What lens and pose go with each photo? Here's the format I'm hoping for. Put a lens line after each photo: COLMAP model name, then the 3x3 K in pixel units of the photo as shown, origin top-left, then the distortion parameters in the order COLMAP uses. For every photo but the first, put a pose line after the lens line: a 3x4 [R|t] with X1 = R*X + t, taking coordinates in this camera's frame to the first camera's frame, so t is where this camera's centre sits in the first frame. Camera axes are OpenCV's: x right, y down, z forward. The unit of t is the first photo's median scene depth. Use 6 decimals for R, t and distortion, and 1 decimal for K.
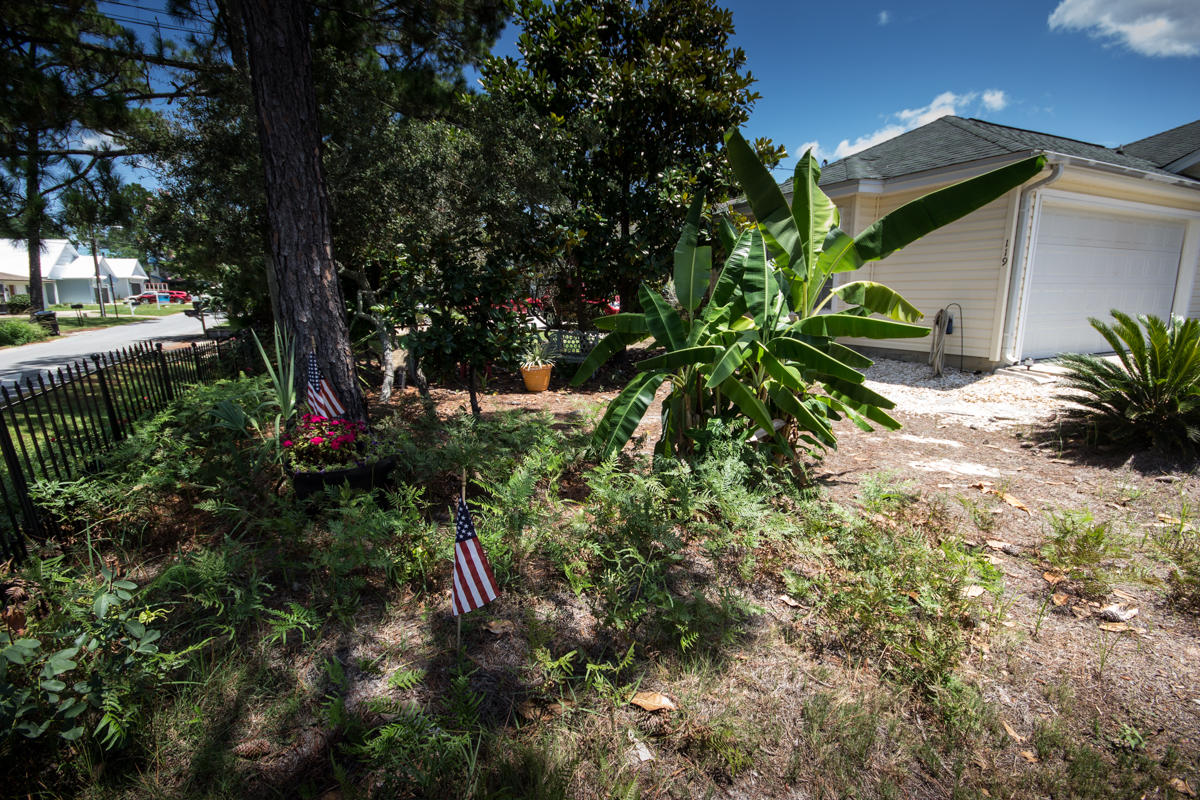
lens RADIAL K [[587.6, 0, 600.0], [0, 587.6, 400.0], [0, 0, 1]] dist [-0.005723, -0.001244]
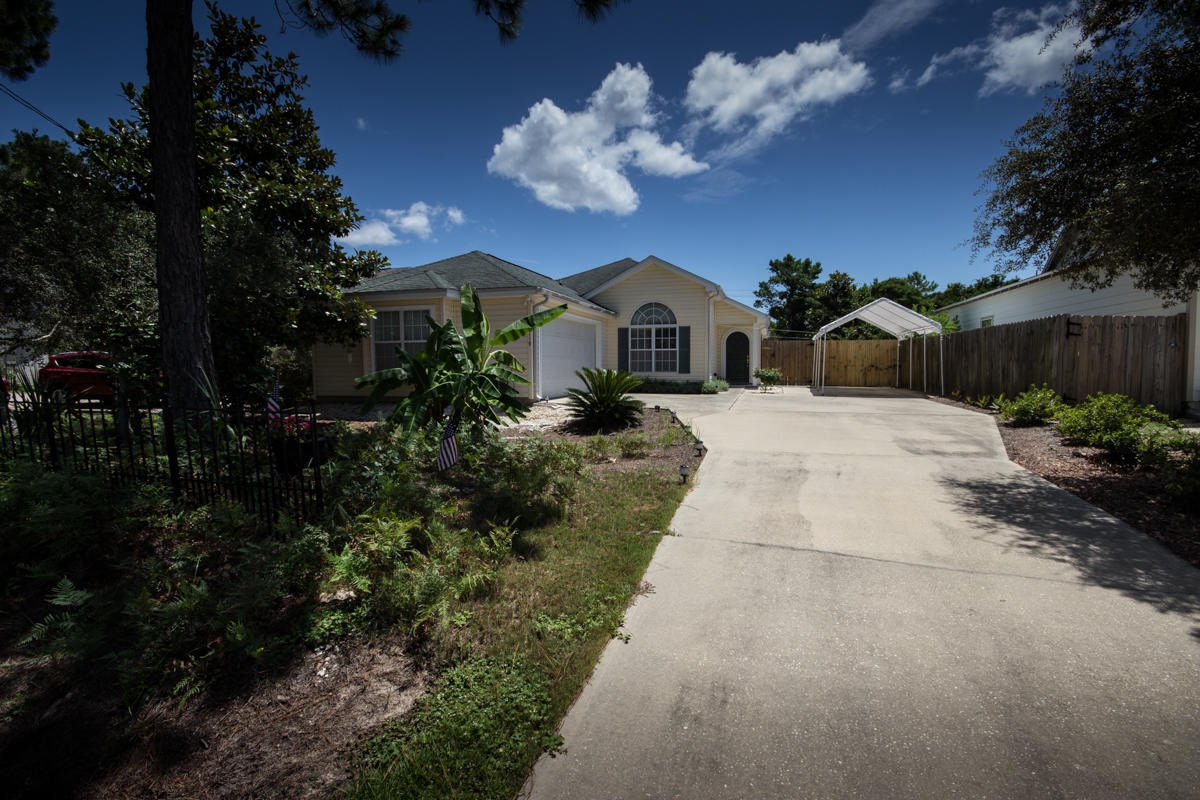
lens RADIAL K [[587.6, 0, 600.0], [0, 587.6, 400.0], [0, 0, 1]] dist [-0.005723, -0.001244]
pose [[0.693679, -0.026094, 0.719811, -0.308241], [0.118768, 0.989808, -0.078575, 0.066880], [-0.710425, 0.139996, 0.689708, -0.249206]]
